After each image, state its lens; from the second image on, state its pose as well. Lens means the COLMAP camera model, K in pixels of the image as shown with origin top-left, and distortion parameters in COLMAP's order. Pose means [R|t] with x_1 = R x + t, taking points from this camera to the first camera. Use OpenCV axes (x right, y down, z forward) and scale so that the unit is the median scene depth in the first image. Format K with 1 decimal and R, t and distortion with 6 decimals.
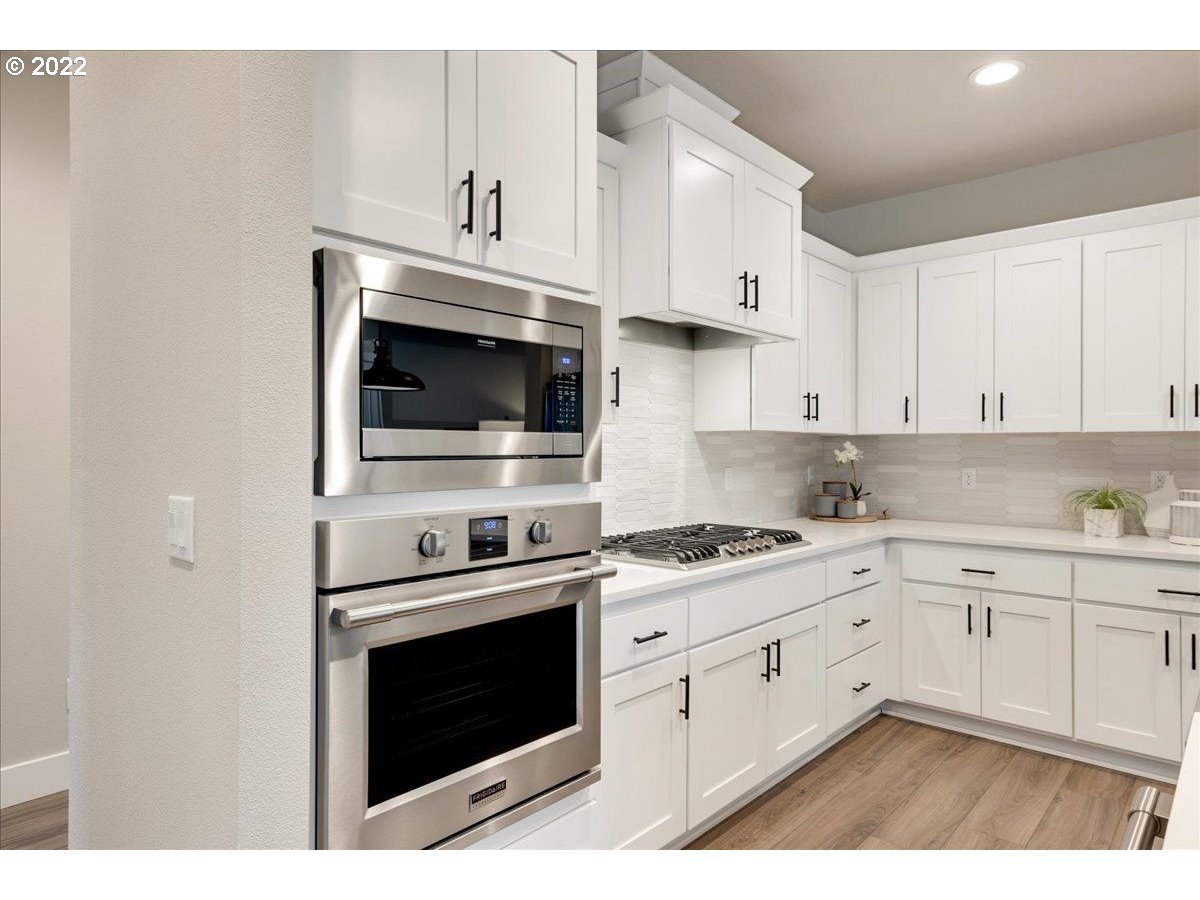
lens RADIAL K [[743.2, 0, 598.4], [0, 743.2, 453.8], [0, 0, 1]] dist [0.032952, 0.000614]
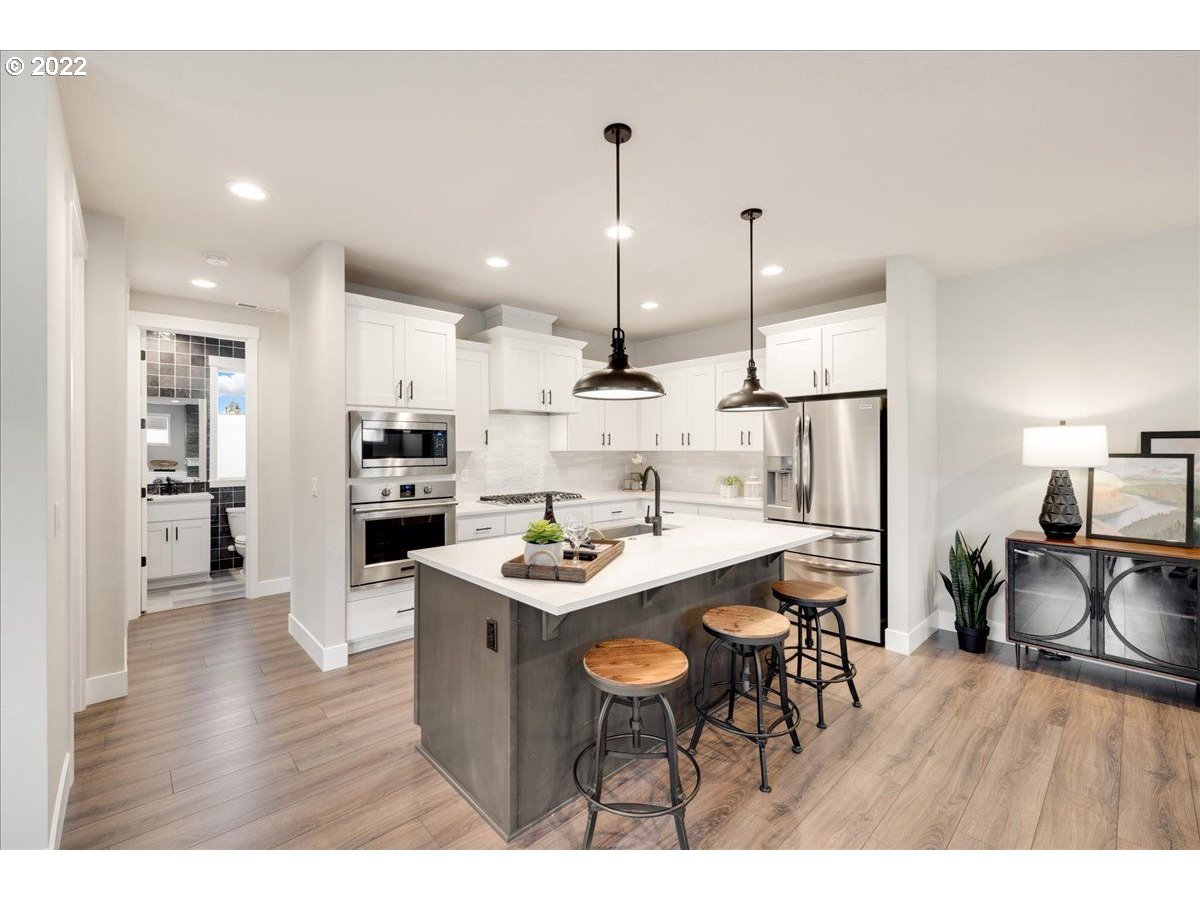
lens RADIAL K [[506.8, 0, 599.8], [0, 506.8, 453.0], [0, 0, 1]] dist [0.000712, 0.000062]
pose [[0.996085, -0.003108, -0.088344, 0.463529], [0.003213, 0.999994, 0.001049, -0.027623], [0.088340, -0.001328, 0.996089, -0.594509]]
